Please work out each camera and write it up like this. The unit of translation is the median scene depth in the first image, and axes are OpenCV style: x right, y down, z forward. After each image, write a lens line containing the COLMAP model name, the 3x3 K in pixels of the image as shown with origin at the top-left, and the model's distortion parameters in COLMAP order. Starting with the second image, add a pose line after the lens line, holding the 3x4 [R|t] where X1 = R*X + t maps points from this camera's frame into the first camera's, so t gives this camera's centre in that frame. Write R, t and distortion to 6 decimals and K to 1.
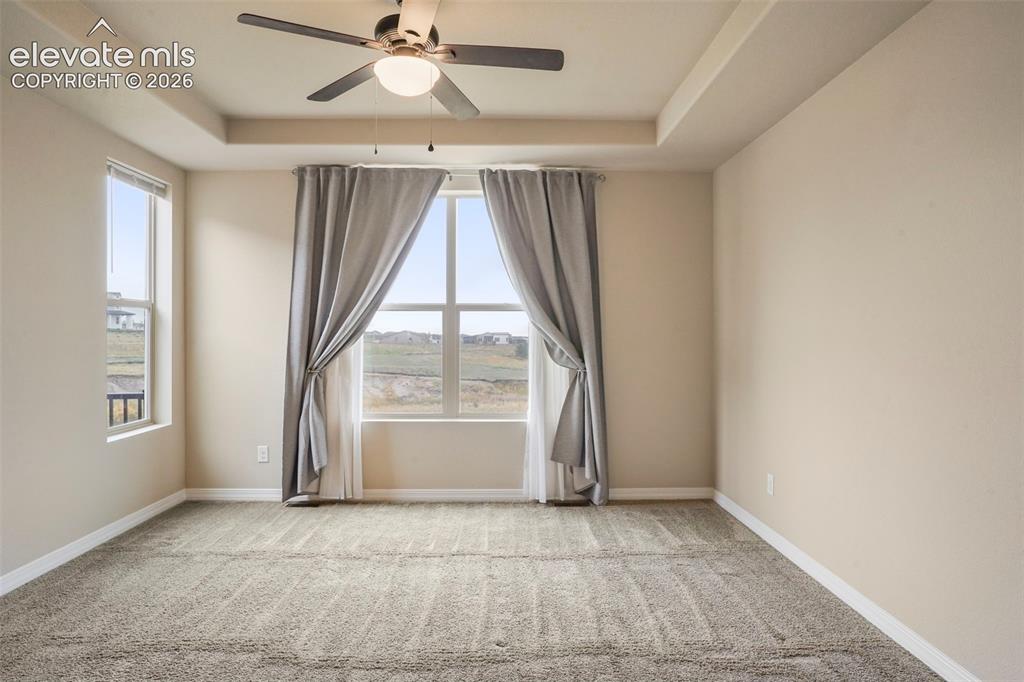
lens RADIAL K [[674.8, 0, 512.0], [0, 674.8, 341.0], [0, 0, 1]] dist [0.002569, 0.003519]
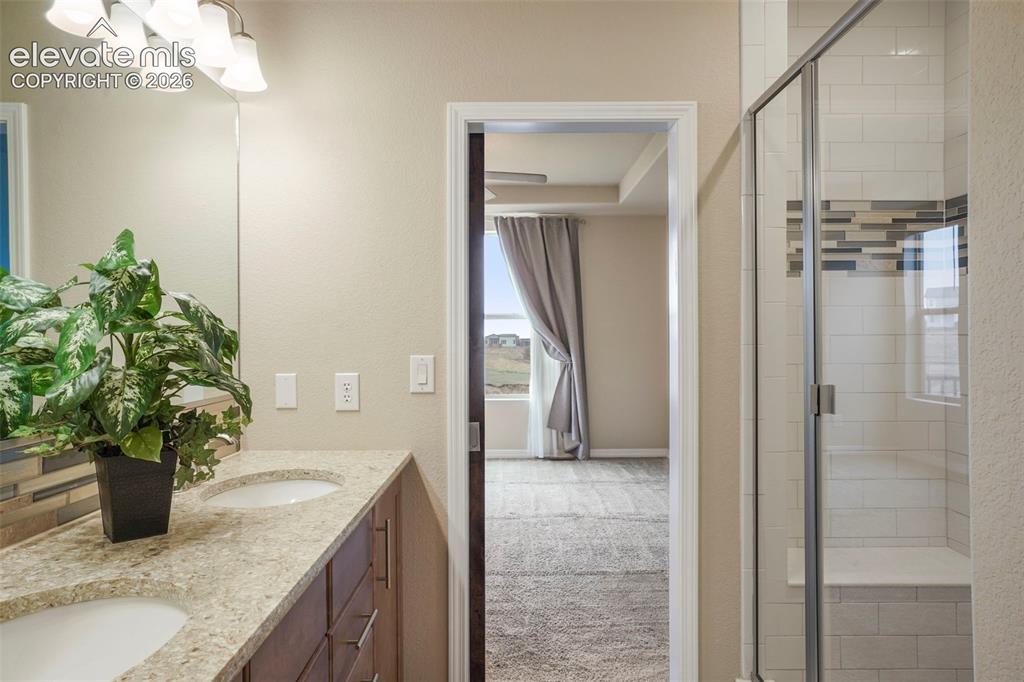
lens RADIAL K [[674.8, 0, 512.0], [0, 674.8, 341.0], [0, 0, 1]] dist [0.002569, 0.003519]
pose [[0.999930, -0.004371, -0.010957, 0.002073], [0.004342, 0.999987, -0.002745, 0.003683], [0.010969, 0.002697, 0.999936, -0.377757]]
